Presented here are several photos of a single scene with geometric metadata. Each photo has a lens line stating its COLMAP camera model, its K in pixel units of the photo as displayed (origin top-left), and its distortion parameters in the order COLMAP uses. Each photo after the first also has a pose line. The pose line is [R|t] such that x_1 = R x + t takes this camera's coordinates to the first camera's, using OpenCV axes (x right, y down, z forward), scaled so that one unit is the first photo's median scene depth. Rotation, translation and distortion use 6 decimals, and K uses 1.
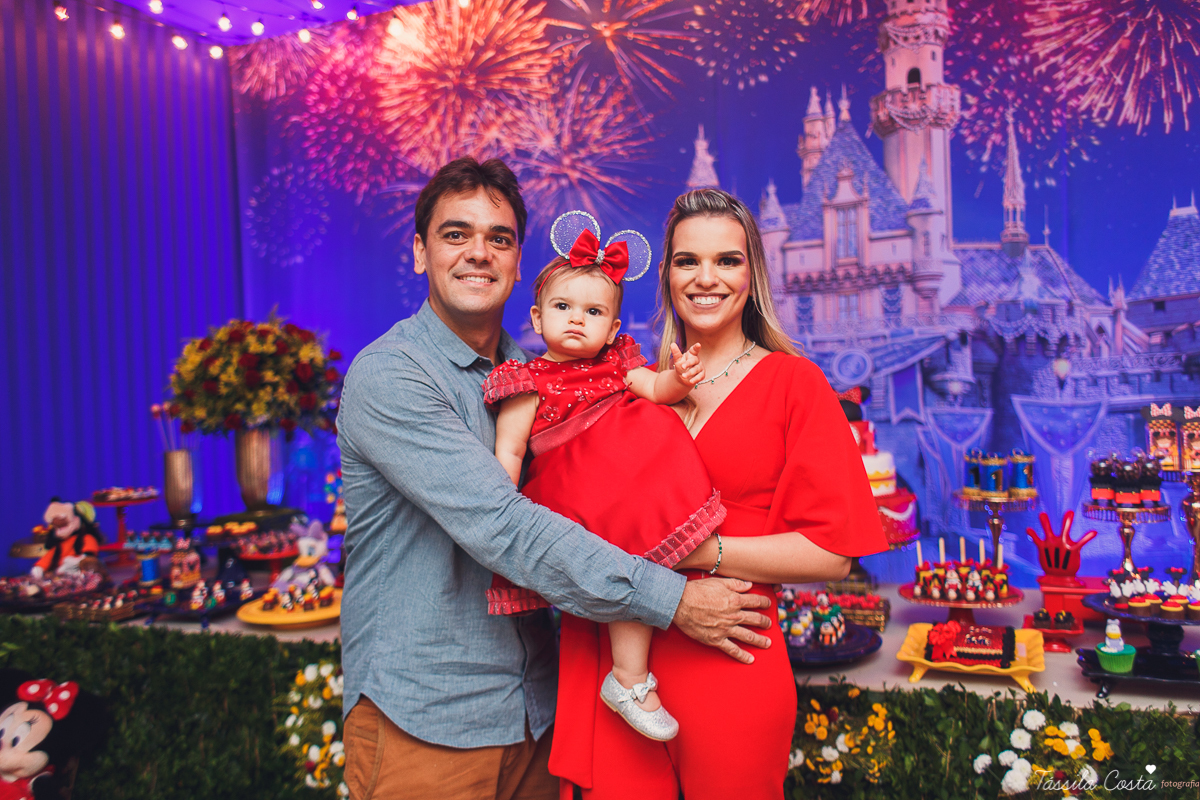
lens RADIAL K [[950.7, 0, 600.0], [0, 950.7, 400.0], [0, 0, 1]] dist [0.049277, -0.050616]
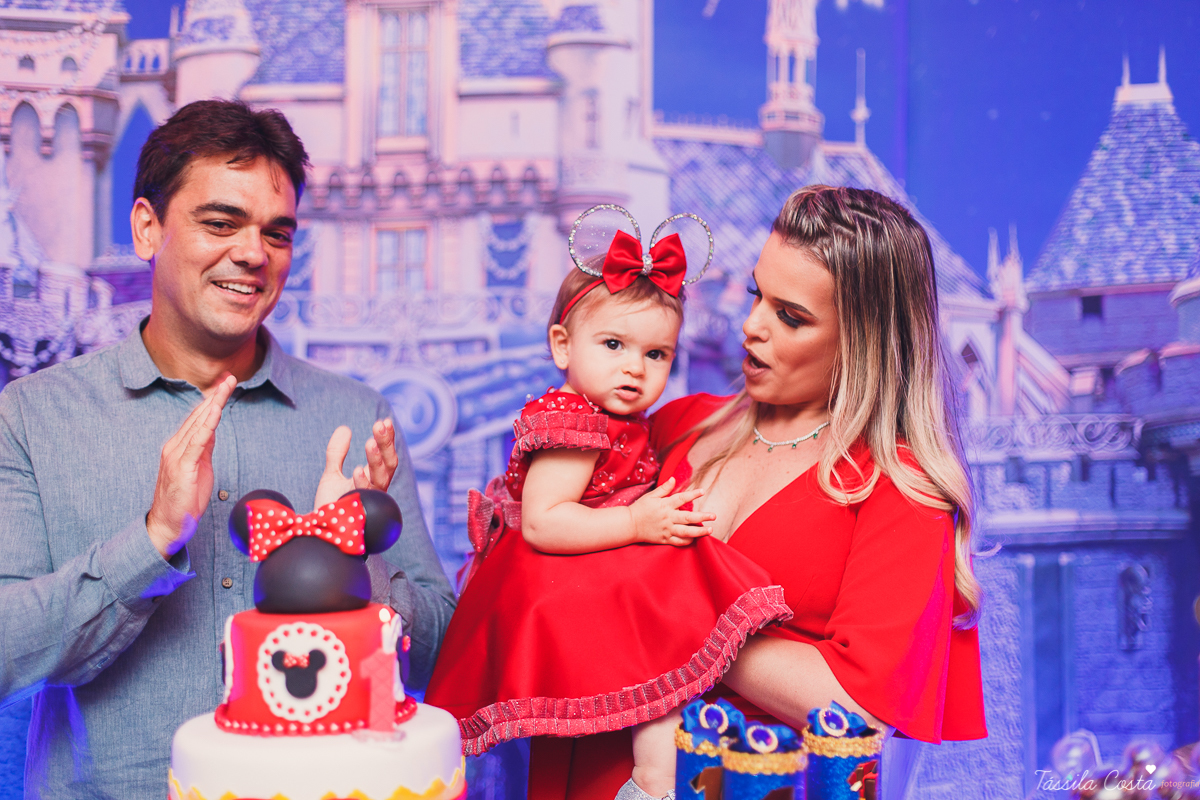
lens RADIAL K [[1762.2, 0, 600.0], [0, 1762.2, 400.0], [0, 0, 1]] dist [0.003197, -0.149808]
pose [[0.943596, 0.043885, 0.328179, 0.110670], [-0.033384, 0.998736, -0.037568, -0.017716], [-0.329413, 0.024493, 0.943868, 0.313476]]
